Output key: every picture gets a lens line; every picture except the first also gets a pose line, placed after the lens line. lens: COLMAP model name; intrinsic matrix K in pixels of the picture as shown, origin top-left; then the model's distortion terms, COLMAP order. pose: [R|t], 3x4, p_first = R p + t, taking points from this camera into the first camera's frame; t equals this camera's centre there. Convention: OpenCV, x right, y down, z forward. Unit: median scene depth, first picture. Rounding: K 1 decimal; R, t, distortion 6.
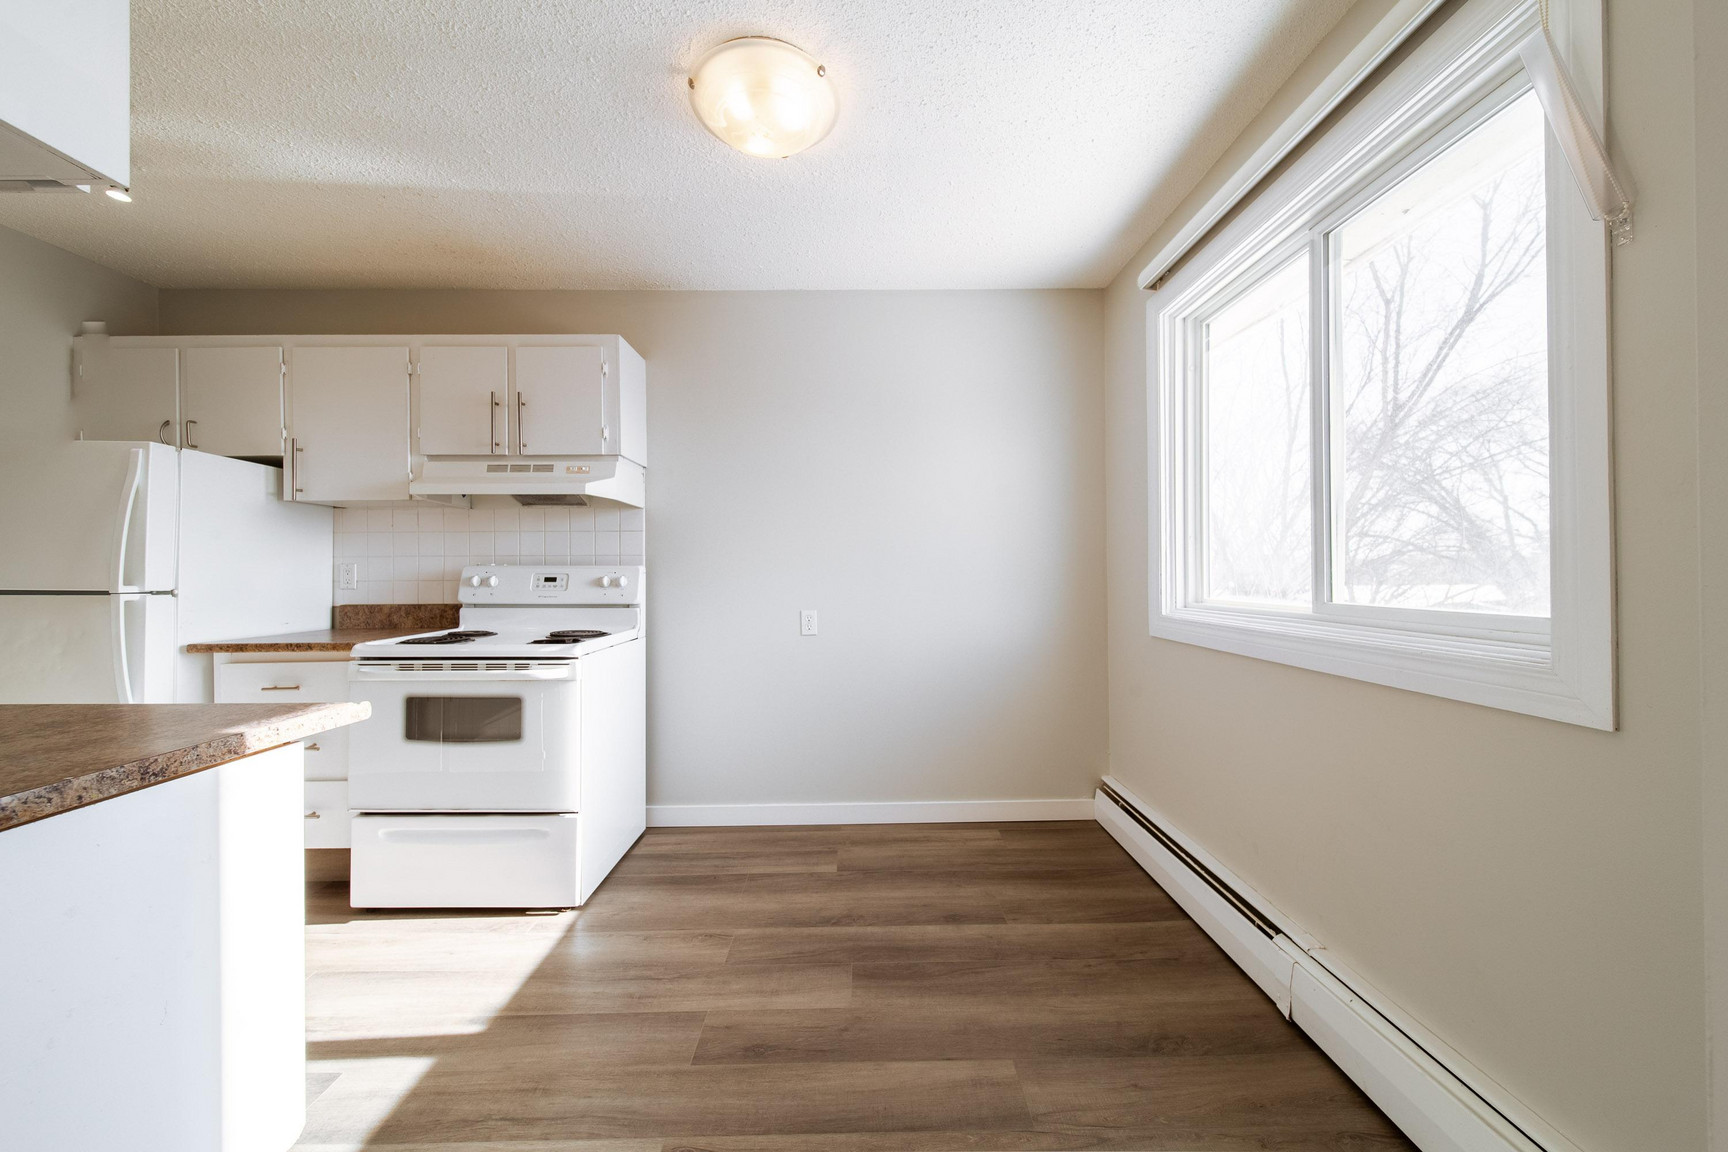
lens RADIAL K [[613.4, 0, 858.6], [0, 613.4, 573.2], [0, 0, 1]] dist [0.001006, -0.000369]
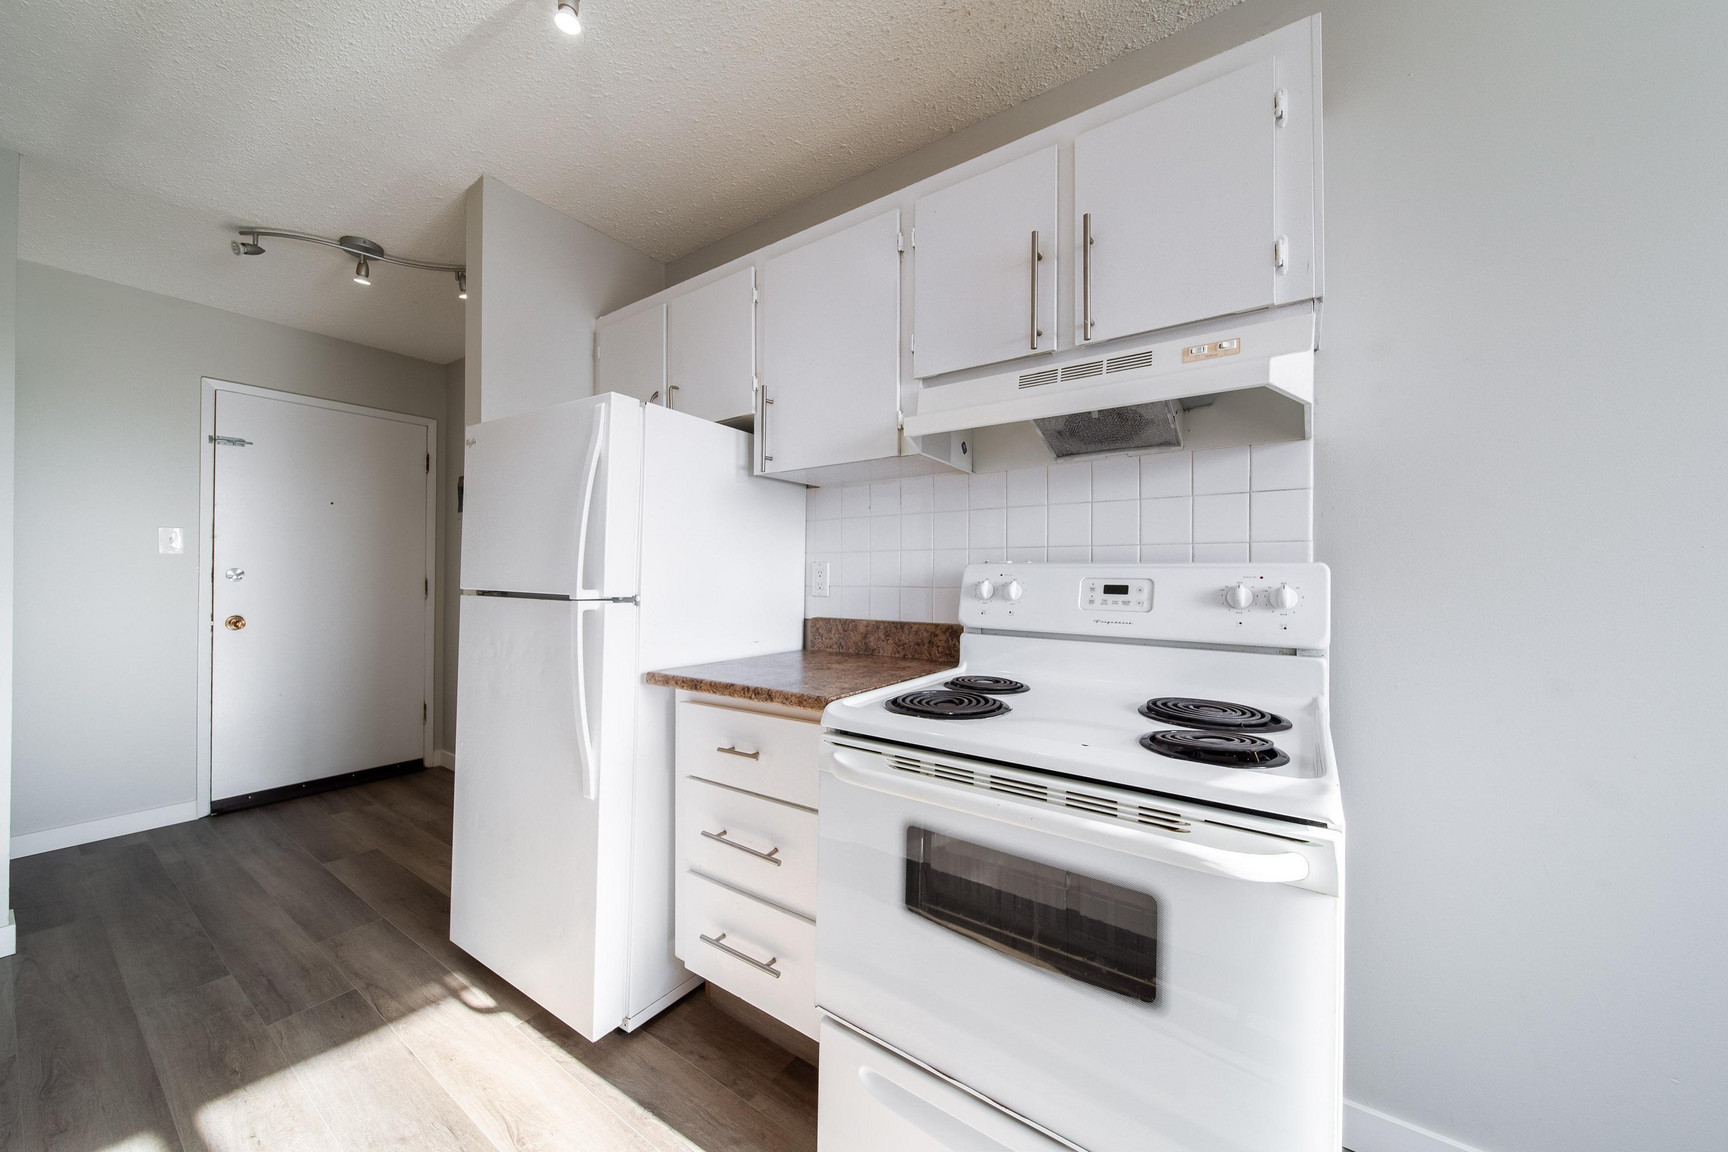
lens RADIAL K [[613.4, 0, 858.6], [0, 613.4, 573.2], [0, 0, 1]] dist [0.001006, -0.000369]
pose [[0.805466, 0.005064, -0.592621, -0.397861], [-0.009825, 0.999940, -0.004809, 0.001013], [0.592561, 0.009696, 0.805467, 0.481521]]
